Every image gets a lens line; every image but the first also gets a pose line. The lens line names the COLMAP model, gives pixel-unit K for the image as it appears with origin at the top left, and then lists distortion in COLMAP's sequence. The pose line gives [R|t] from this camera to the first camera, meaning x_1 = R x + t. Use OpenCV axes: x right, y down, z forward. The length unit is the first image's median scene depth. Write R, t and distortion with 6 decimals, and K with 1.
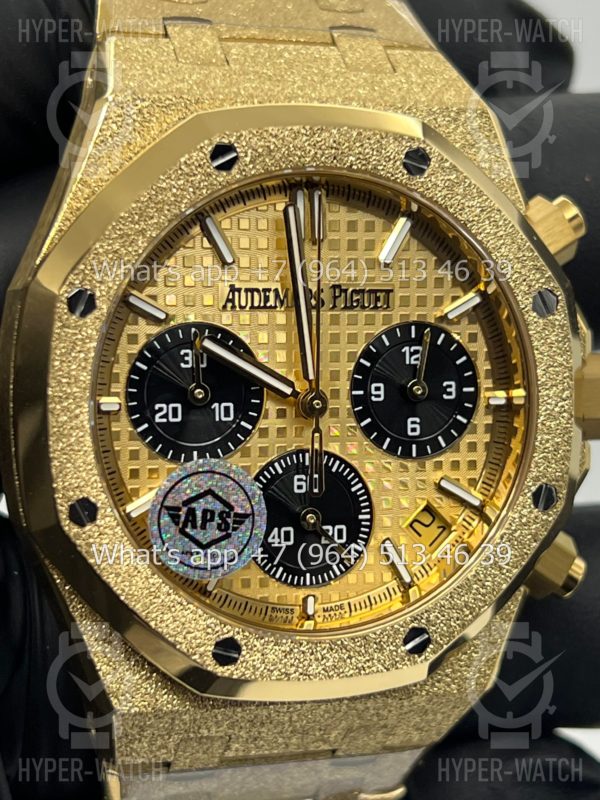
lens RADIAL K [[1858.9, 0, 296.3], [0, 1858.9, 401.0], [0, 0, 1]] dist [0.212454, 0.000000]
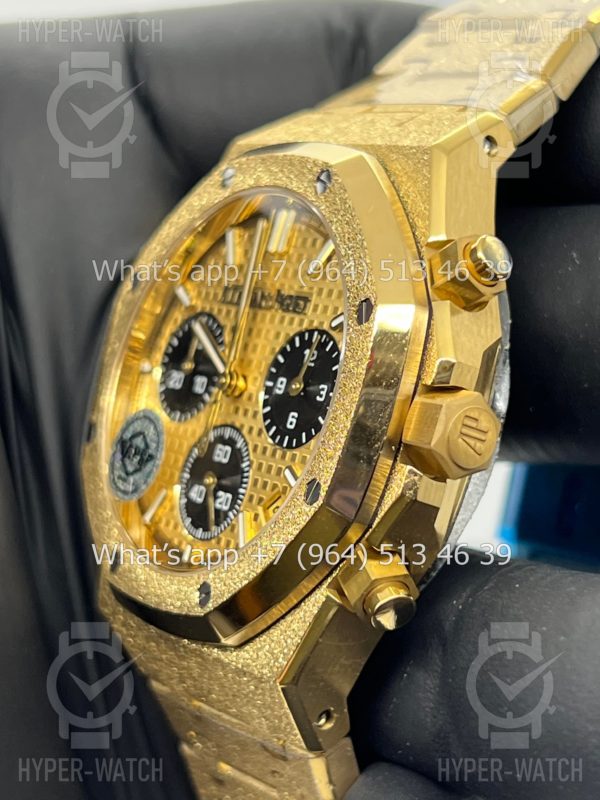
lens RADIAL K [[1858.9, 0, 298.2], [0, 1858.9, 404.5], [0, 0, 1]] dist [0.212454, 0.000000]
pose [[0.307941, 0.037658, -0.950660, 1.122629], [-0.307675, 0.949466, -0.062053, 0.072927], [0.900282, 0.311603, 0.303966, 0.683275]]
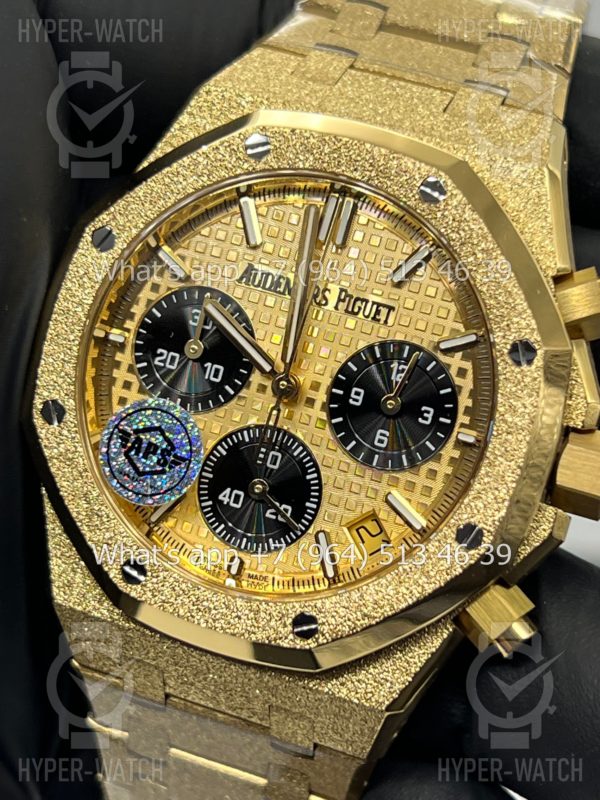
lens RADIAL K [[1858.9, 0, 314.1], [0, 1858.9, 406.2], [0, 0, 1]] dist [0.212454, 0.000000]
pose [[0.818002, 0.234745, -0.525136, 0.591197], [-0.299549, 0.953221, -0.040498, 0.051545], [0.491064, 0.190431, 0.850054, 0.086859]]
